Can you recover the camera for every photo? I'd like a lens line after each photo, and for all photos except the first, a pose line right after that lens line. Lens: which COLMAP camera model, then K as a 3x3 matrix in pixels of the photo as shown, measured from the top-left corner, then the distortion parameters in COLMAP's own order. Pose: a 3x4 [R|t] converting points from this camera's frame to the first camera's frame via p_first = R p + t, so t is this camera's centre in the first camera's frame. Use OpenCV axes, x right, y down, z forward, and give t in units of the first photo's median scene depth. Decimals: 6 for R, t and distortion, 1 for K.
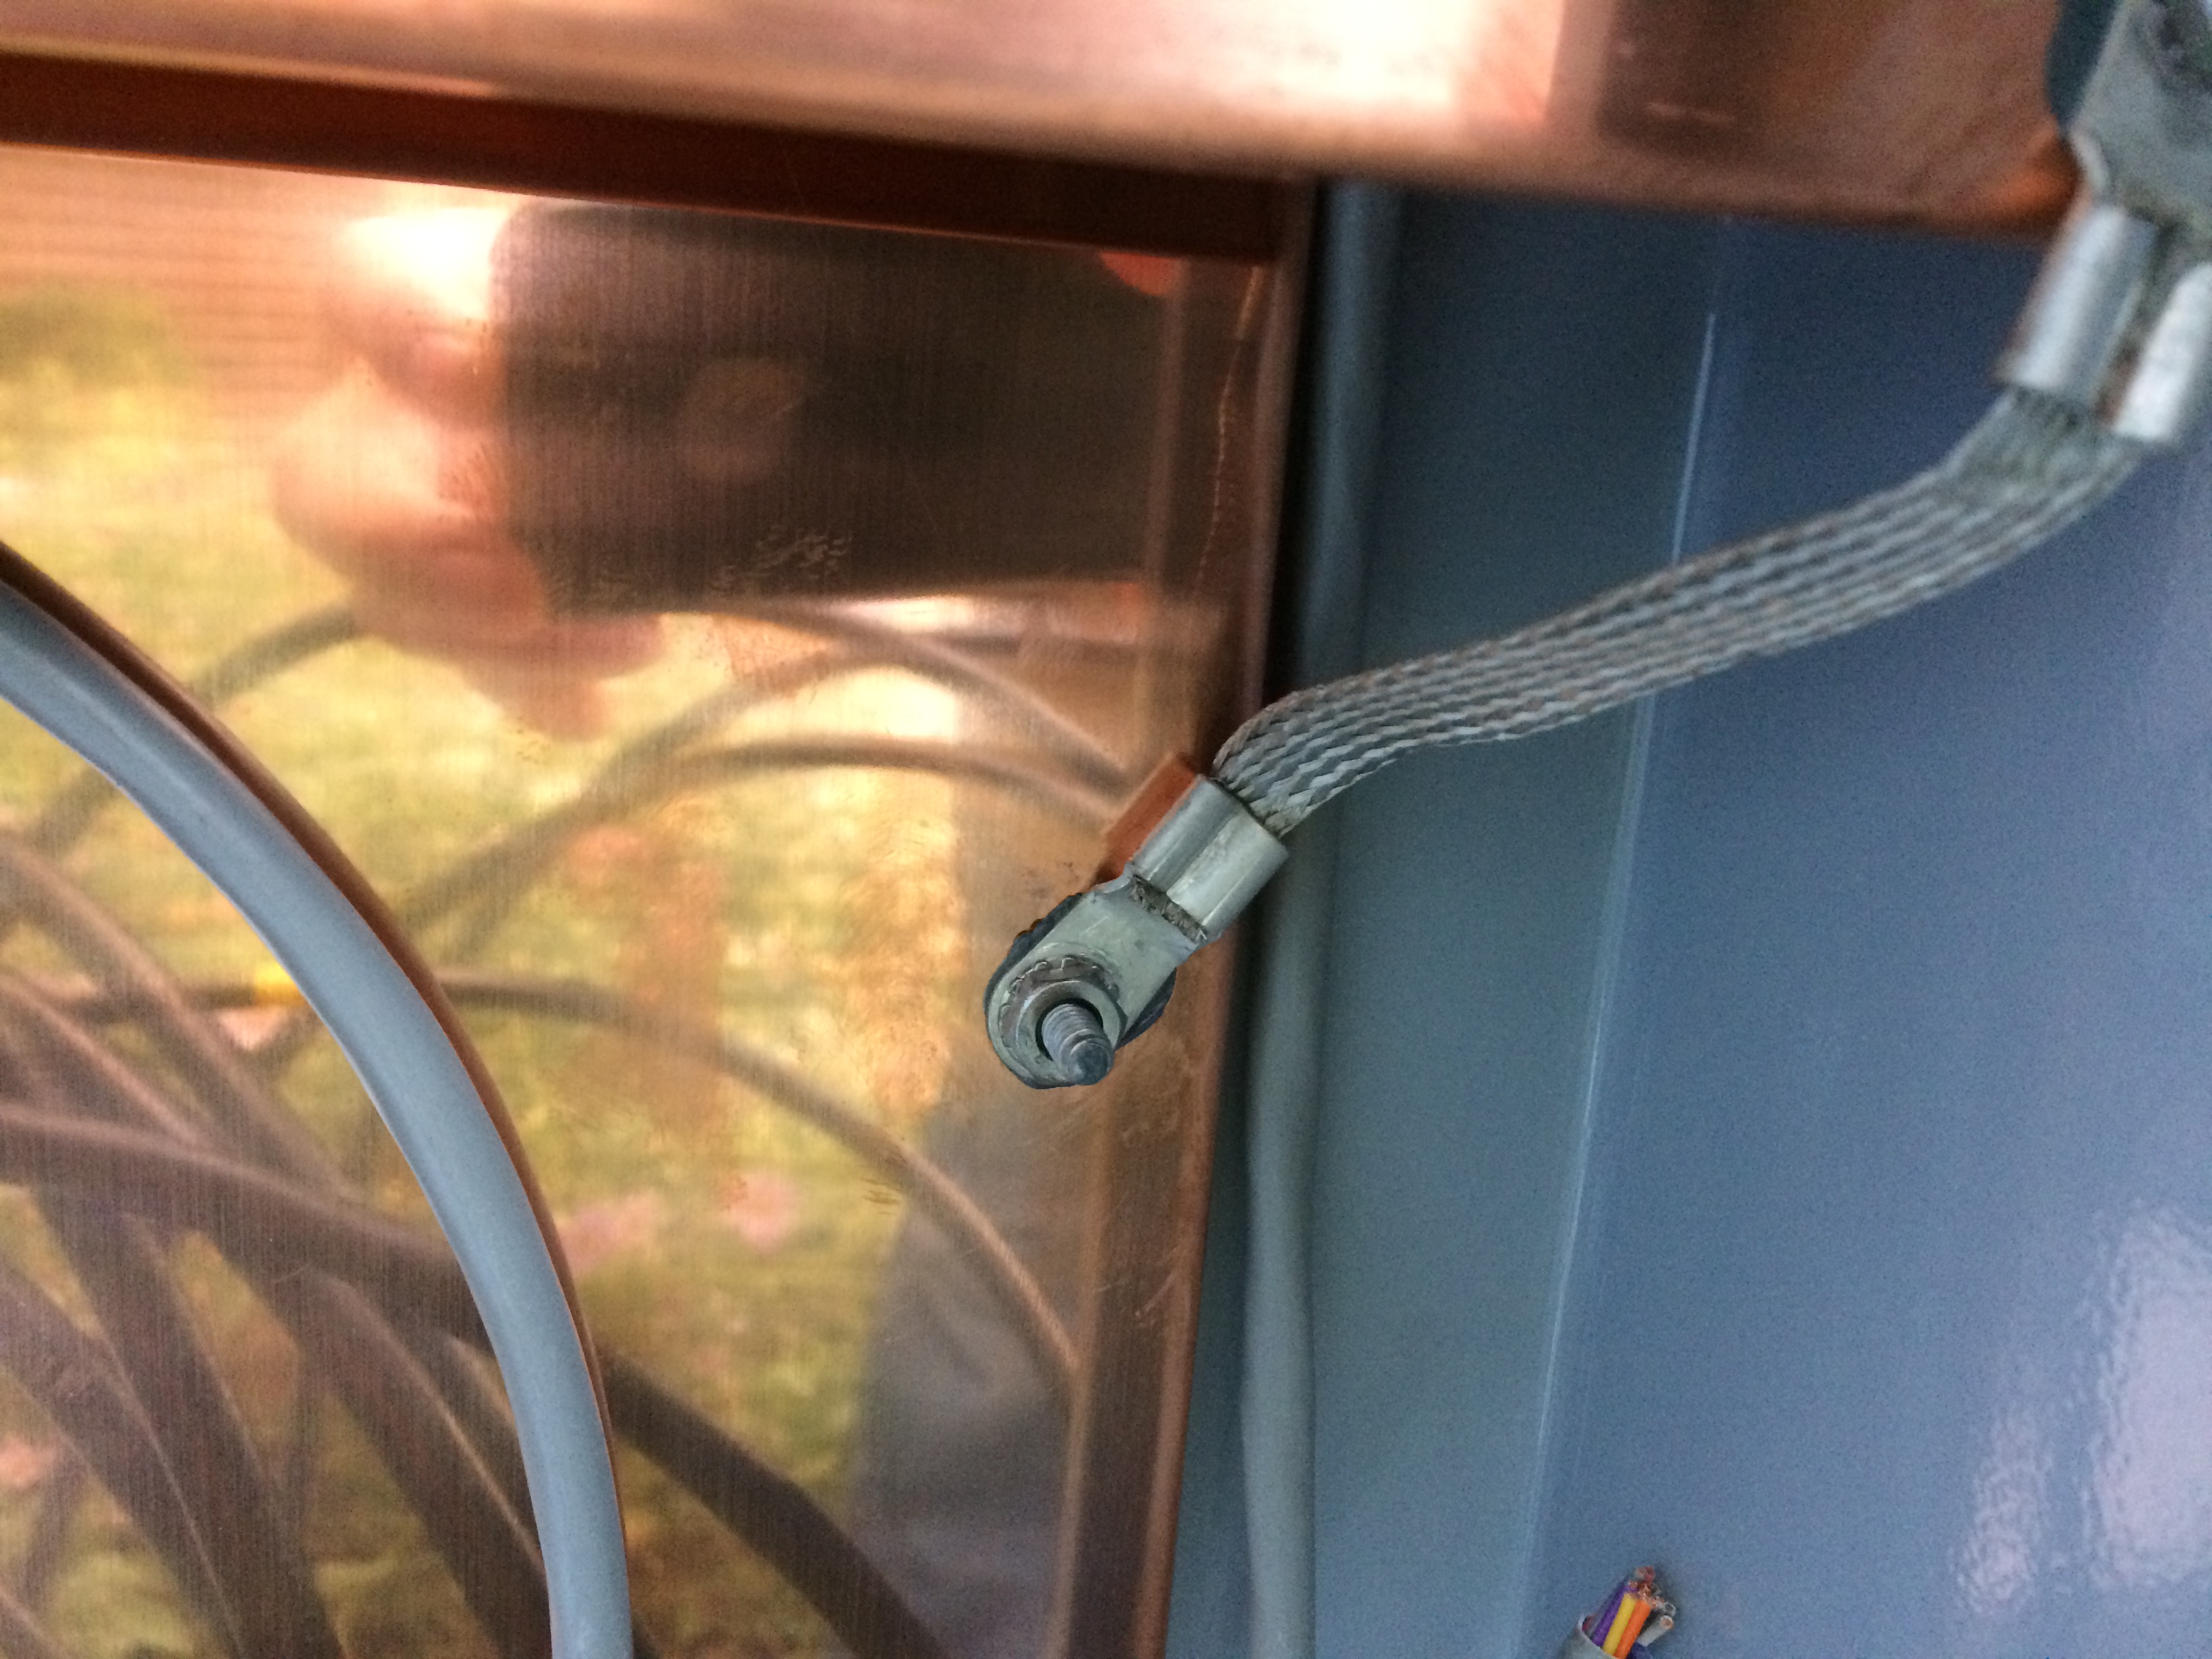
lens RADIAL K [[1906.7, 0, 1109.1], [0, 1906.7, 827.4], [0, 0, 1]] dist [0.057790, -0.099605]
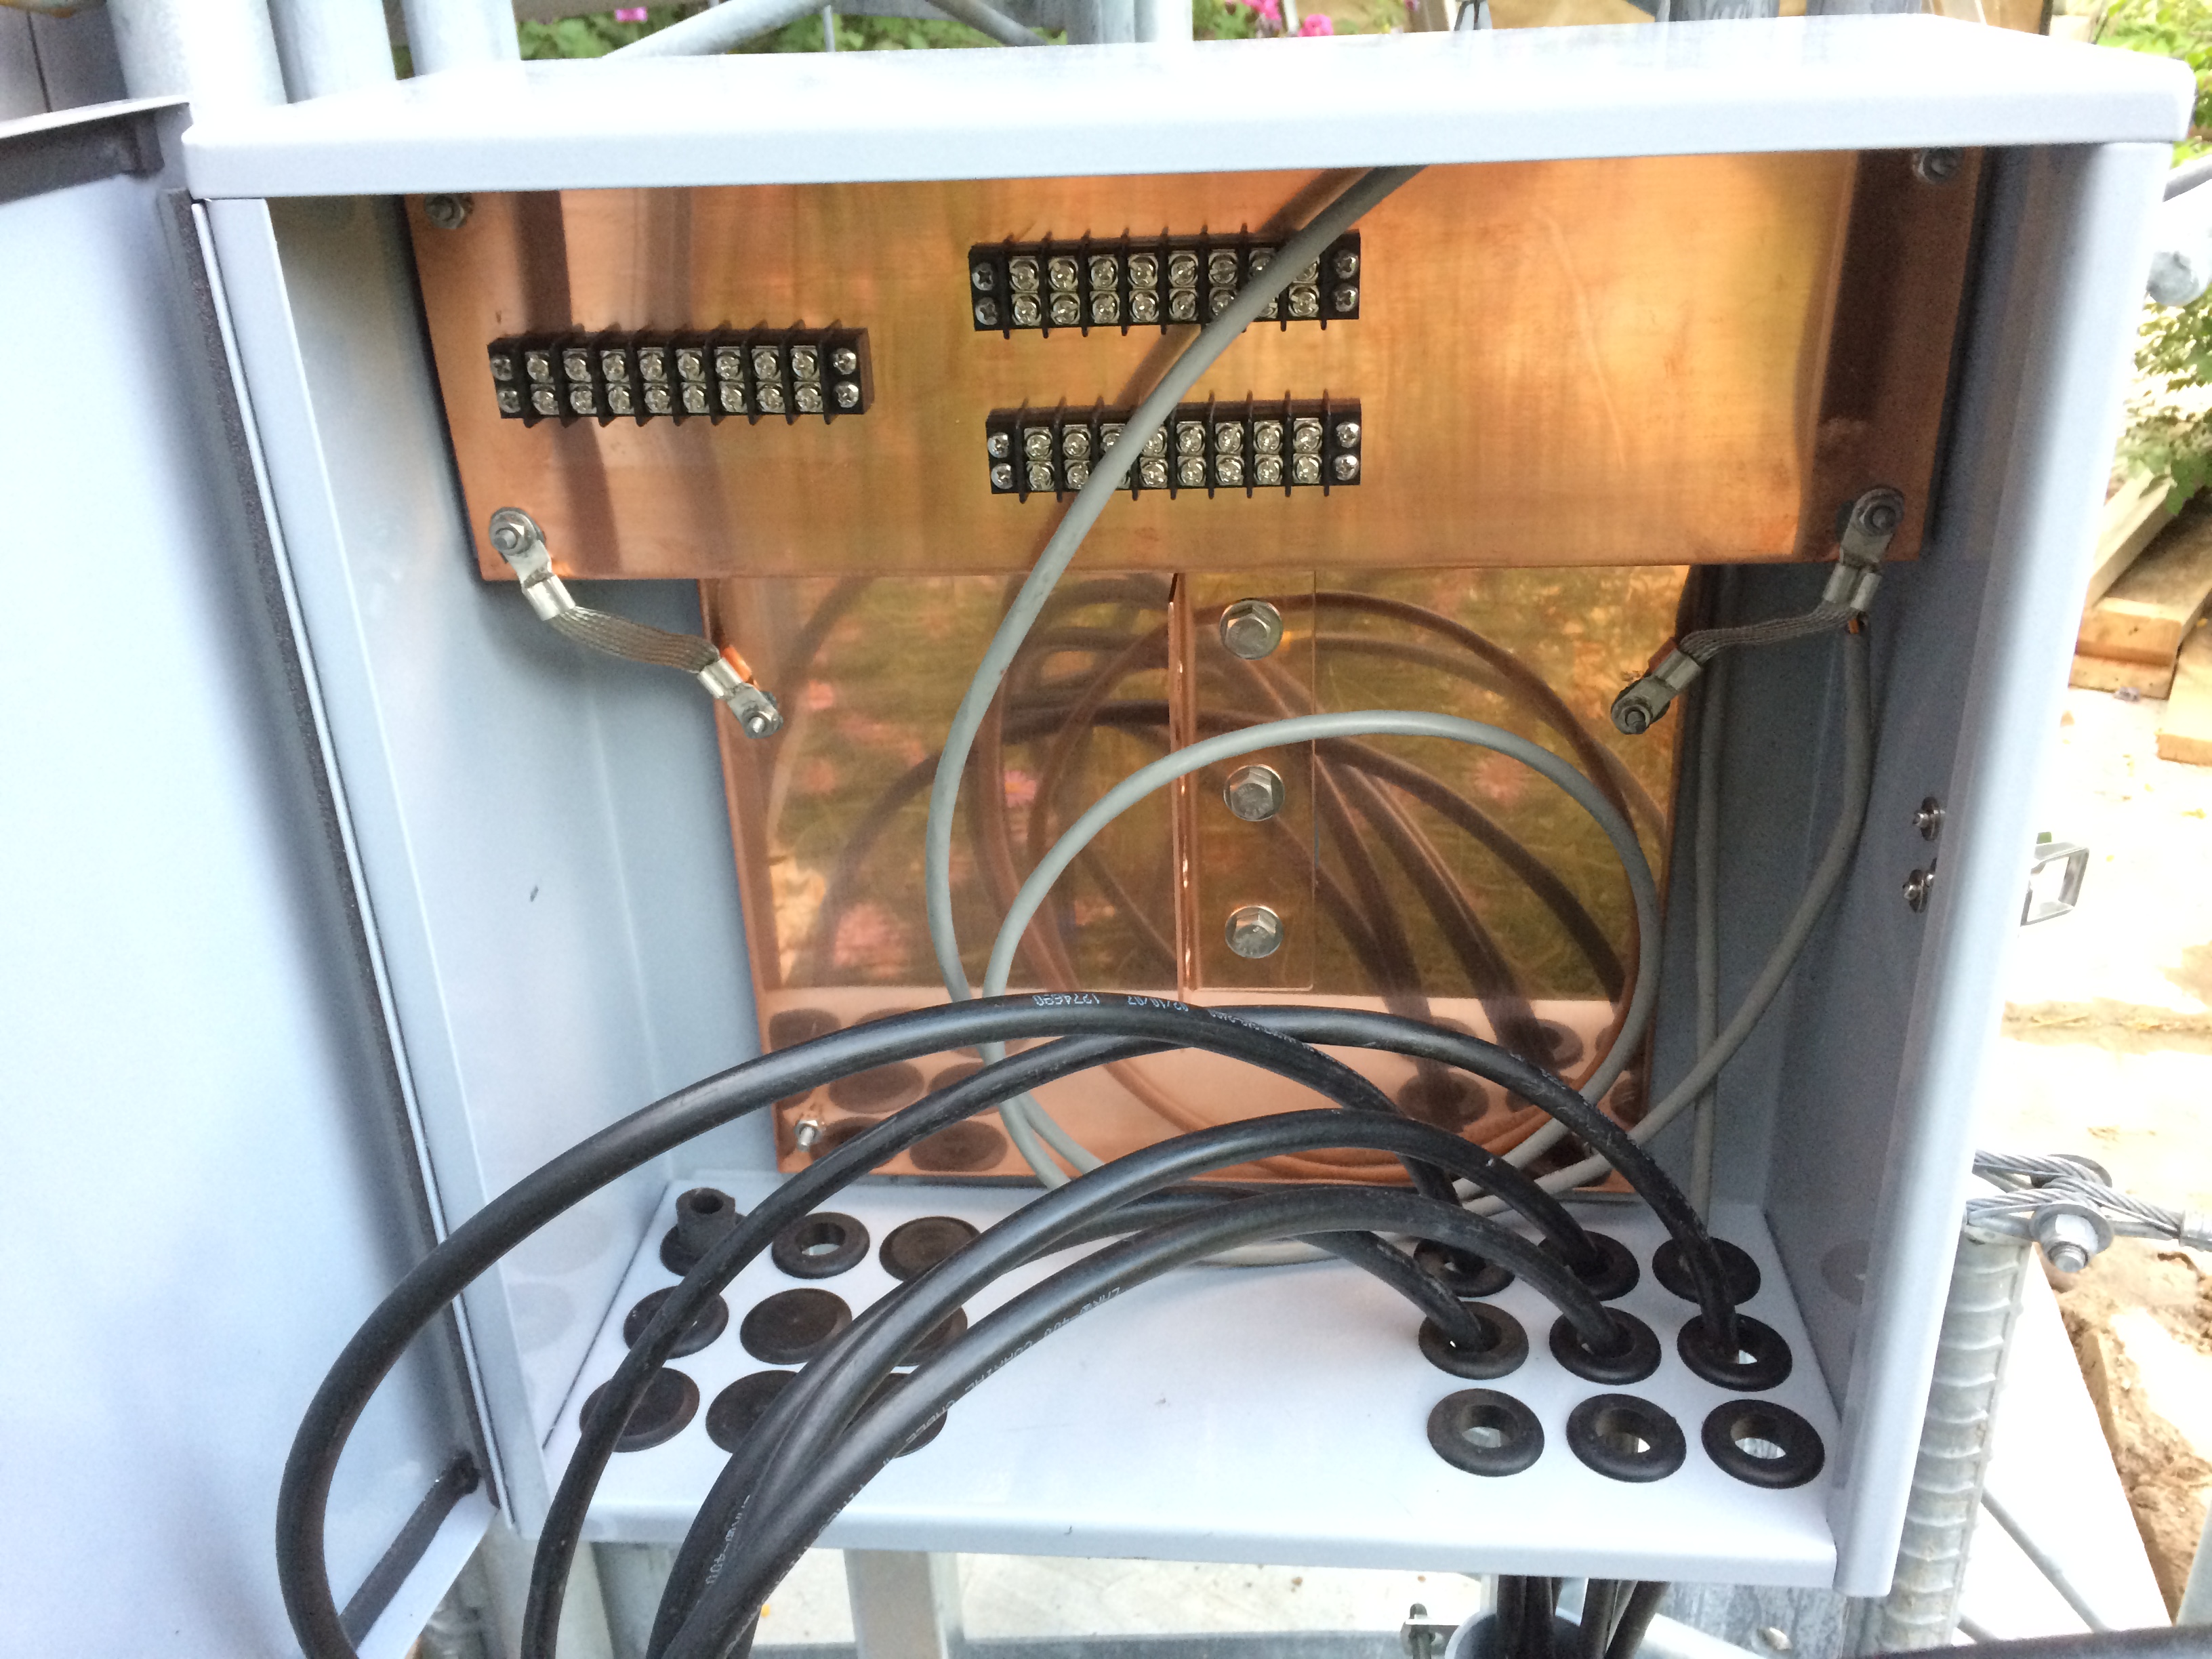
lens RADIAL K [[1906.7, 0, 1095.1], [0, 1906.7, 839.4], [0, 0, 1]] dist [0.057790, -0.099605]
pose [[0.933973, 0.047056, -0.354232, 0.312433], [0.026534, 0.979423, 0.200066, -0.411844], [0.356357, -0.196256, 0.913506, -2.644872]]
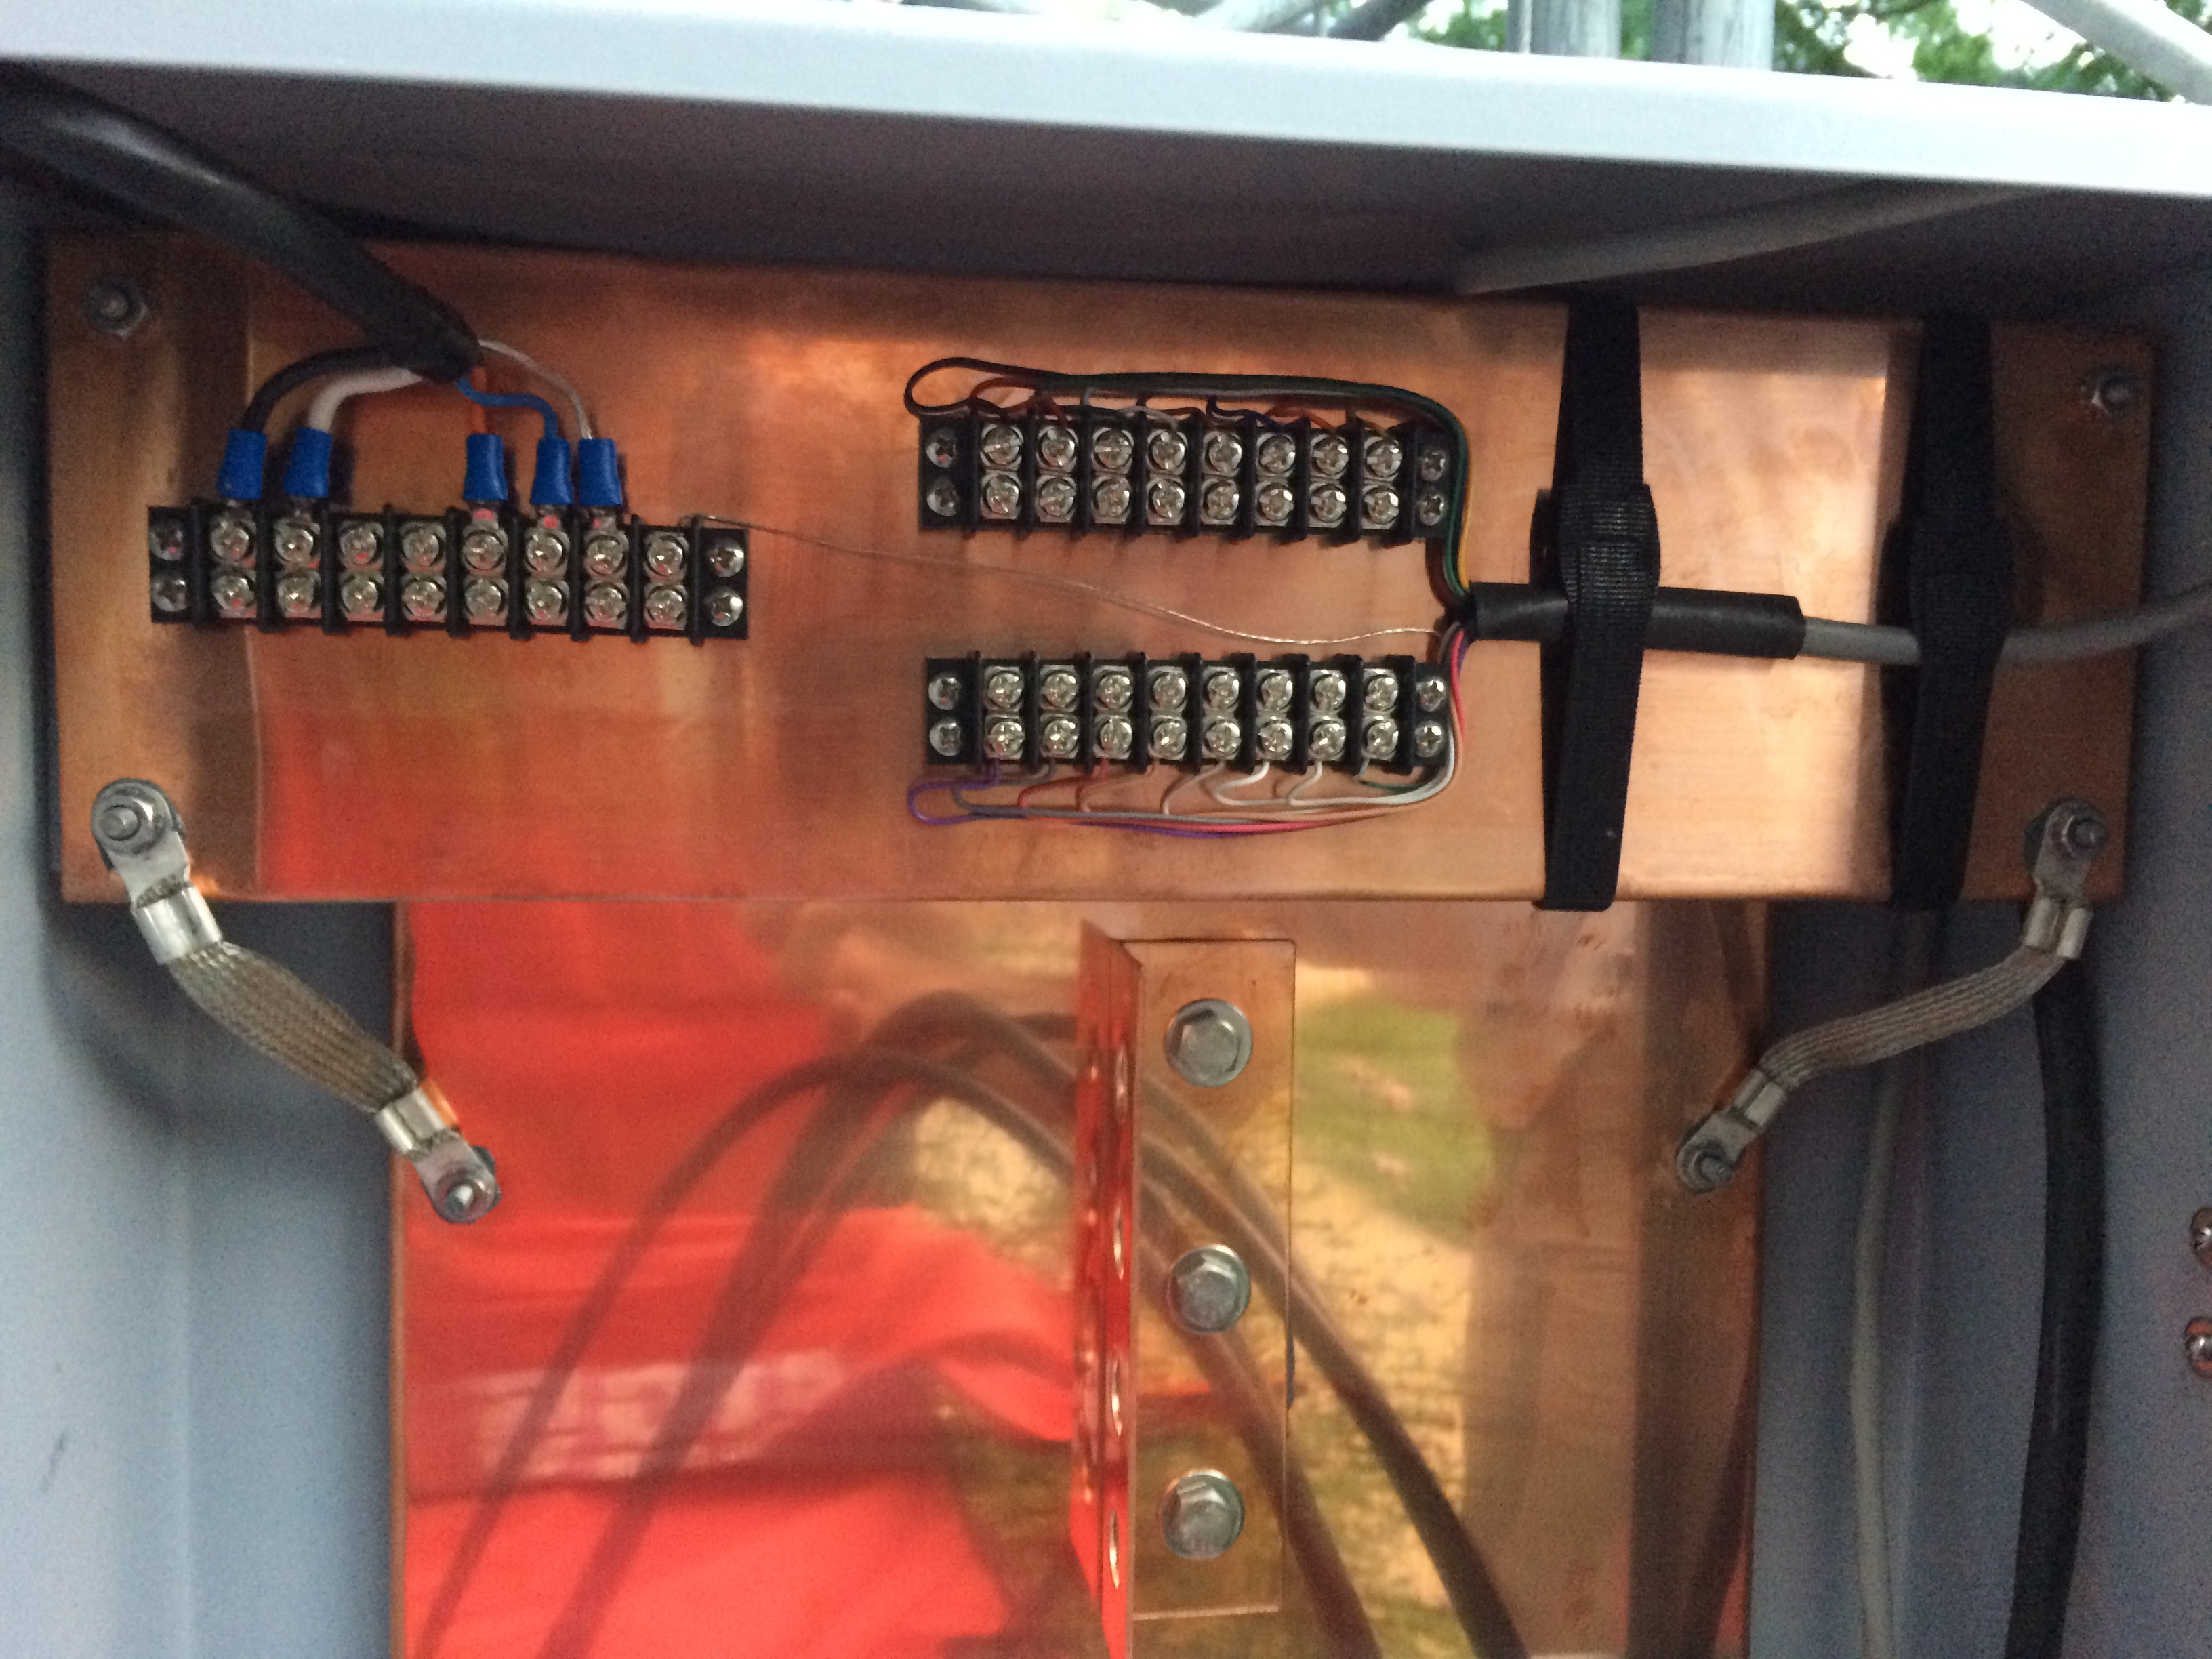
lens RADIAL K [[1906.7, 0, 1101.4], [0, 1906.7, 813.6], [0, 0, 1]] dist [0.057790, -0.099605]
pose [[0.992342, -0.052068, -0.112008, -0.537913], [0.029727, 0.980831, -0.192577, 0.112927], [0.119888, 0.187773, 0.974868, -1.784742]]
